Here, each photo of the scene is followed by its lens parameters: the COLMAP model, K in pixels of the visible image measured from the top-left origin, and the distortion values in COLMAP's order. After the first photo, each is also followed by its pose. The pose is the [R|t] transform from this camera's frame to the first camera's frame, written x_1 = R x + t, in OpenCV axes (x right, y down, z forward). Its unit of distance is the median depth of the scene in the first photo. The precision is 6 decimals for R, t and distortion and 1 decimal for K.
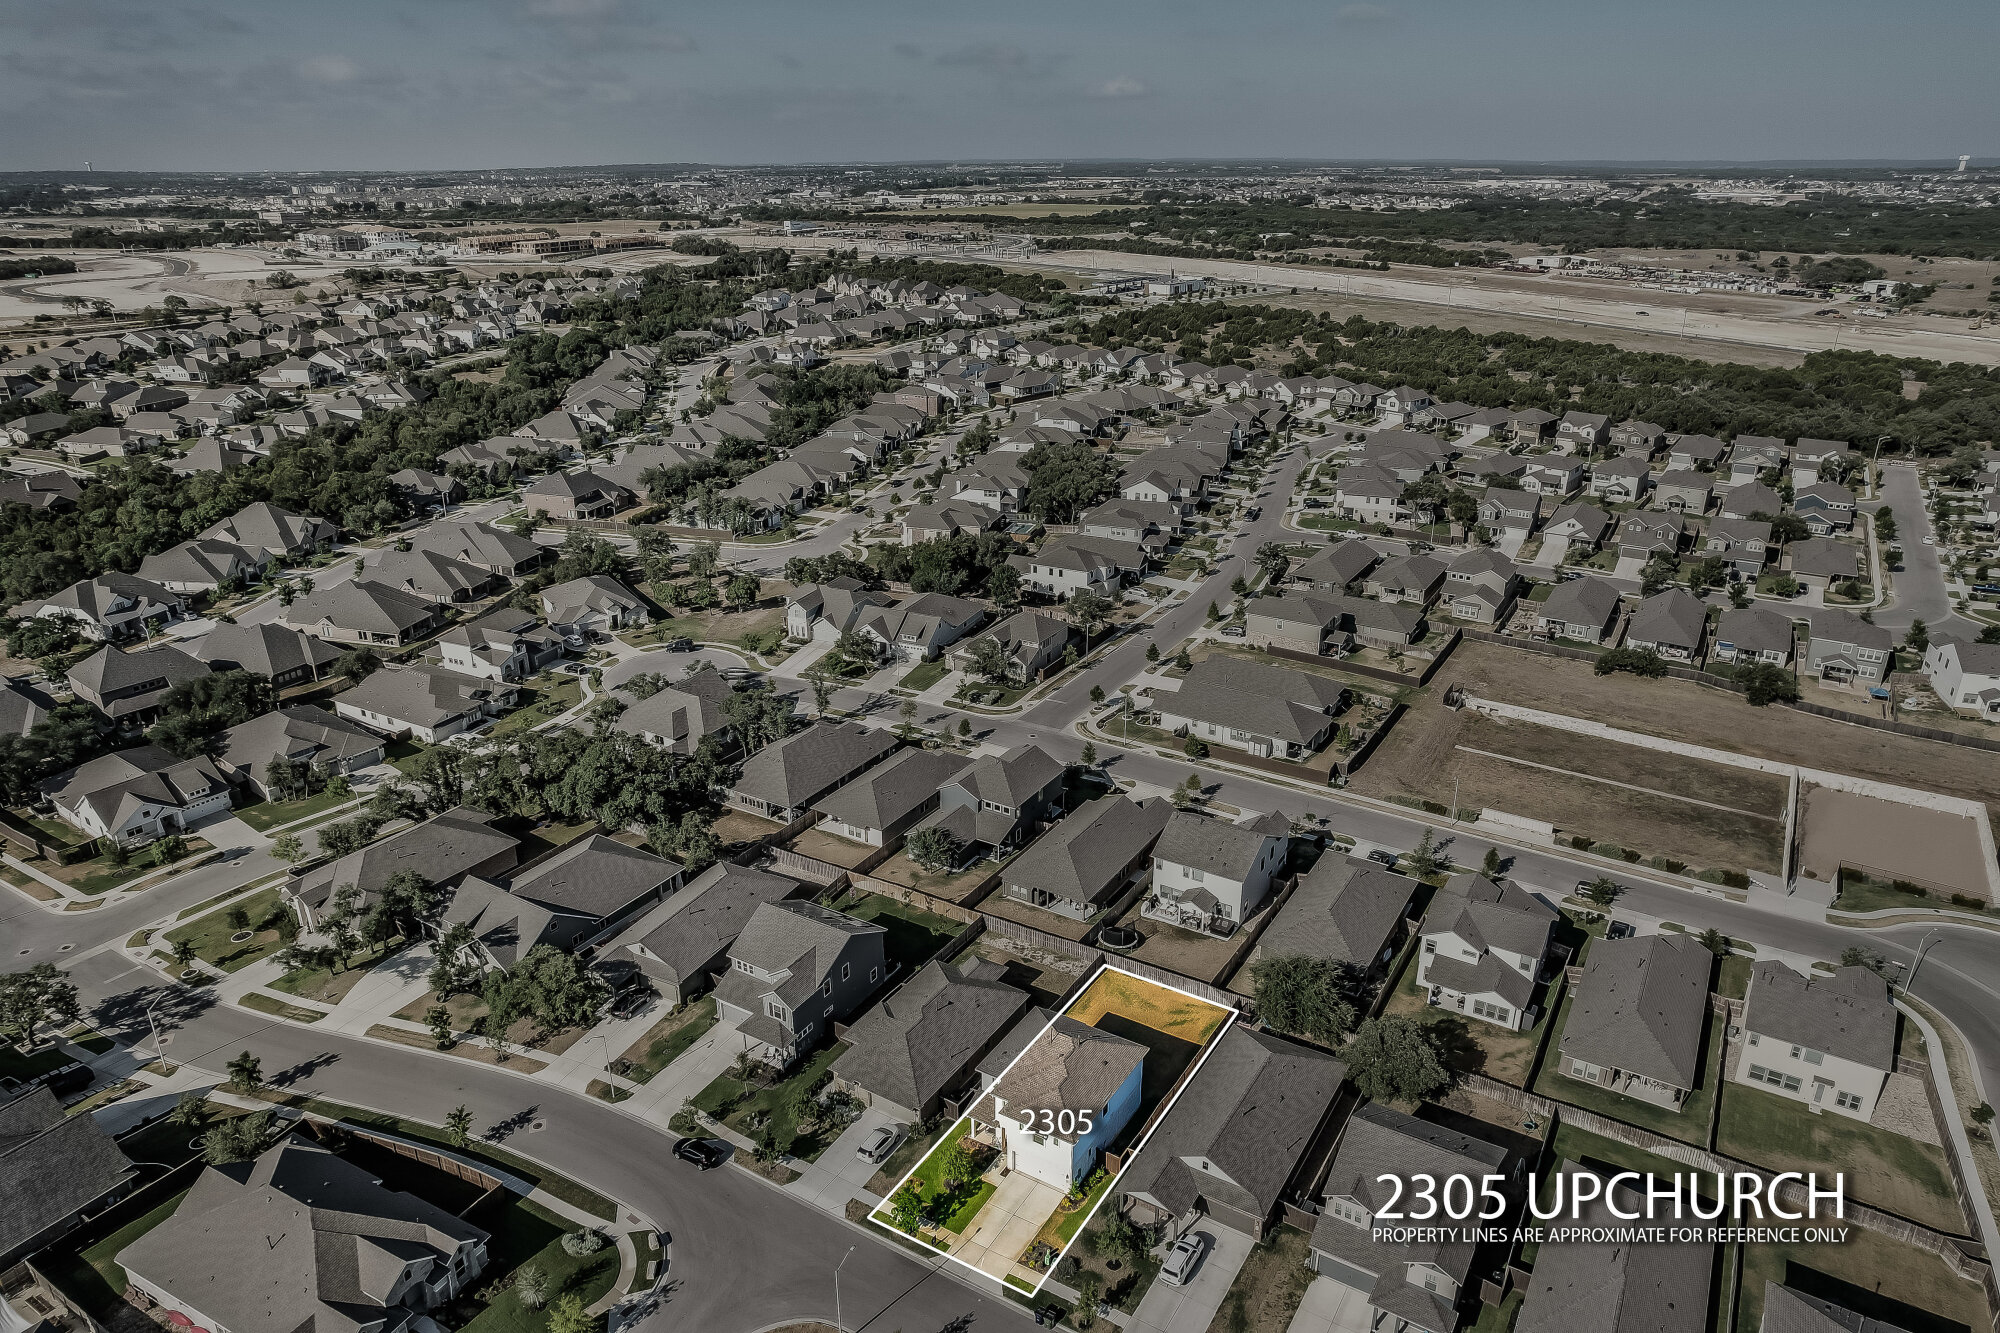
lens RADIAL K [[1295.4, 0, 1012.8], [0, 1295.4, 675.7], [0, 0, 1]] dist [-0.057666, 0.043419]
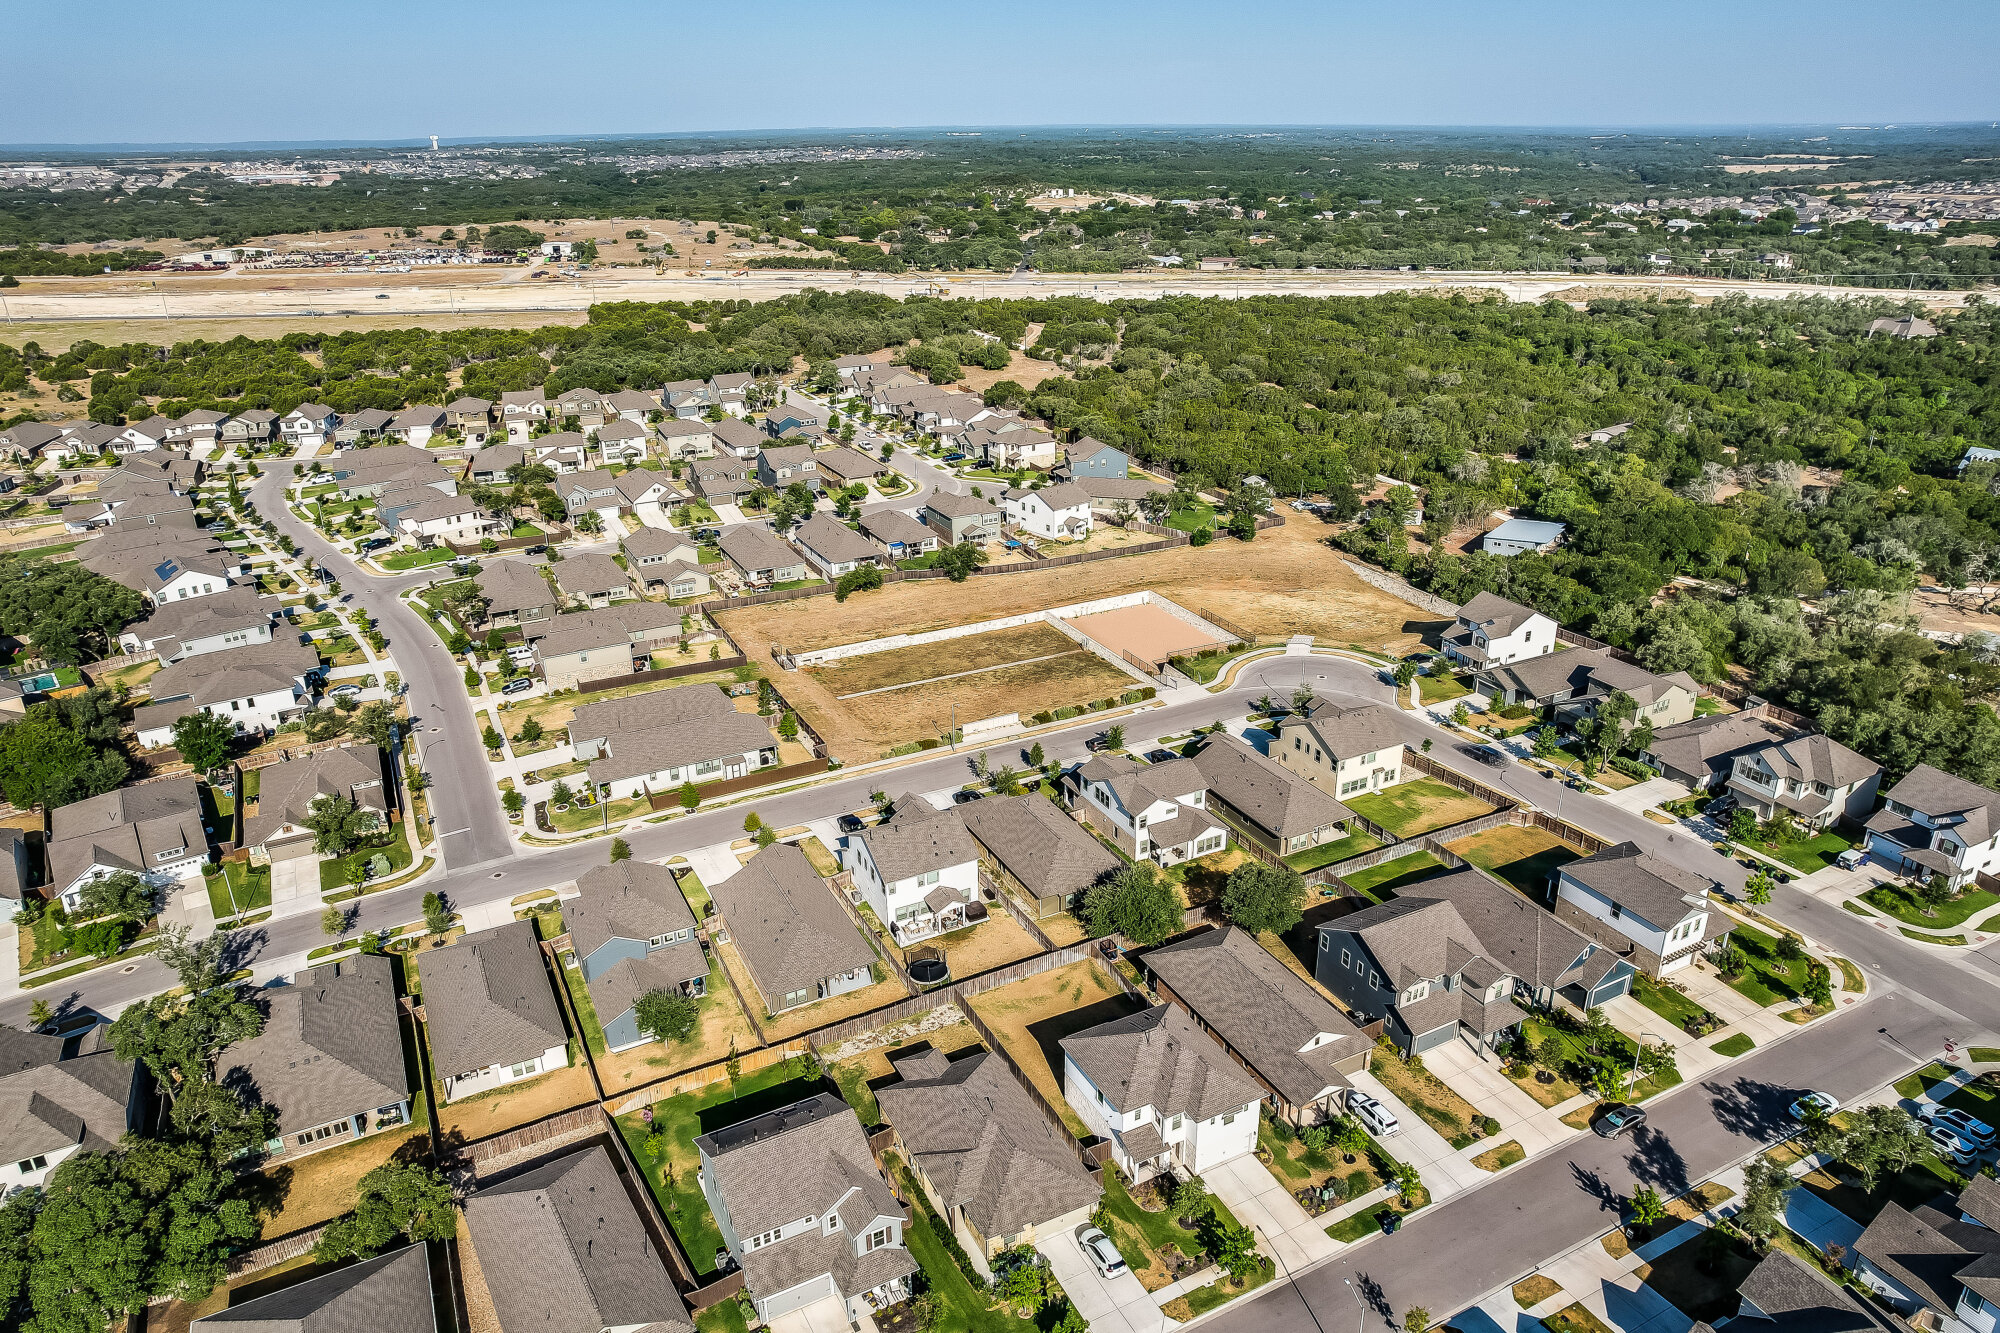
lens RADIAL K [[1295.4, 0, 1012.8], [0, 1295.4, 737.3], [0, 0, 1]] dist [-0.057666, 0.043419]
pose [[0.518534, -0.372695, 0.769559, -0.446116], [0.331900, 0.917170, 0.220546, -0.111955], [-0.788013, 0.141056, 0.599282, 0.314267]]
